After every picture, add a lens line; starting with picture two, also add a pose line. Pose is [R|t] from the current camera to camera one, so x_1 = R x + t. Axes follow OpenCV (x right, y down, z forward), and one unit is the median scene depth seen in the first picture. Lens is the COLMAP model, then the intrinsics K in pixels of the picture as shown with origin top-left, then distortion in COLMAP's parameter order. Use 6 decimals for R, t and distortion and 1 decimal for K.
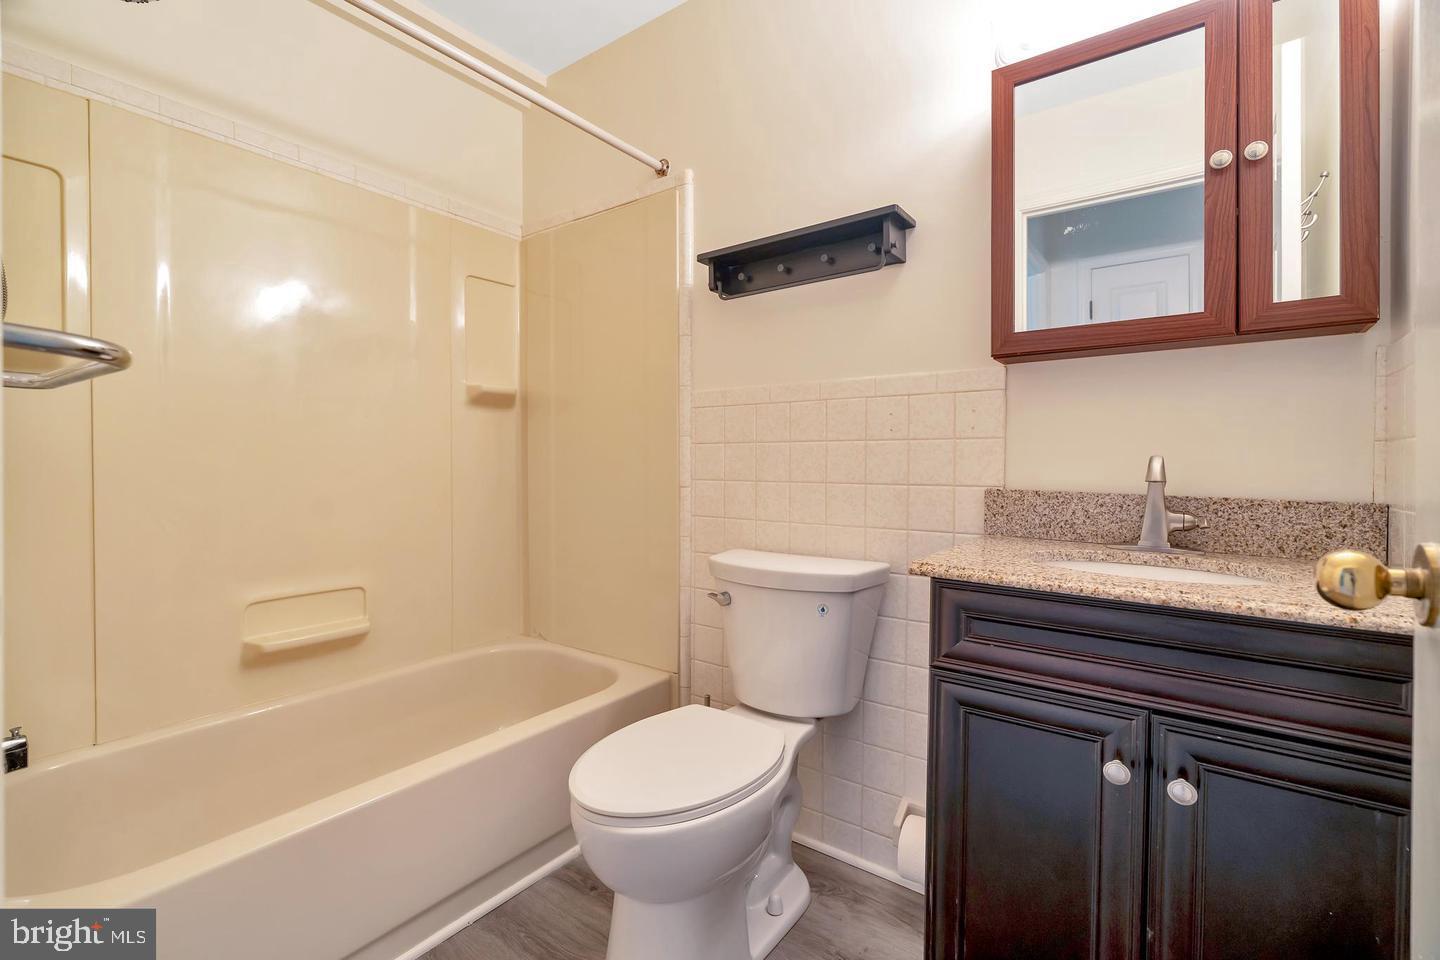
lens RADIAL K [[653.8, 0, 716.3], [0, 653.8, 474.3], [0, 0, 1]] dist [-0.003957, 0.001202]
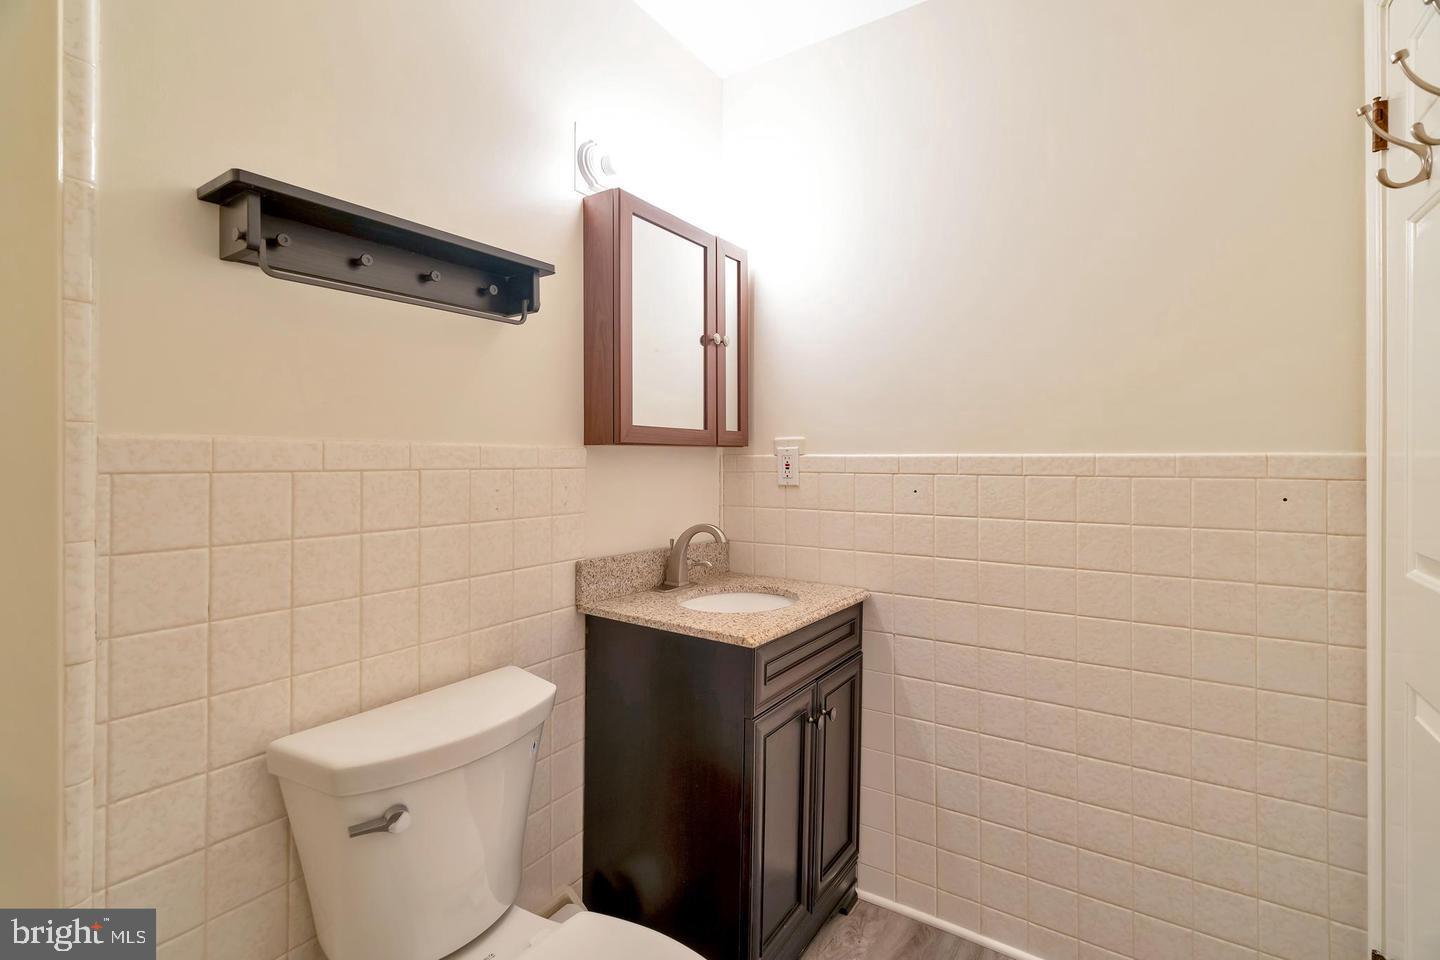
lens RADIAL K [[653.8, 0, 717.7], [0, 653.8, 466.8], [0, 0, 1]] dist [-0.003957, 0.001202]
pose [[-0.048175, -0.005147, 0.998826, -0.577855], [0.024047, 0.999691, 0.006311, -0.117539], [-0.998549, 0.024323, -0.048037, 0.732423]]
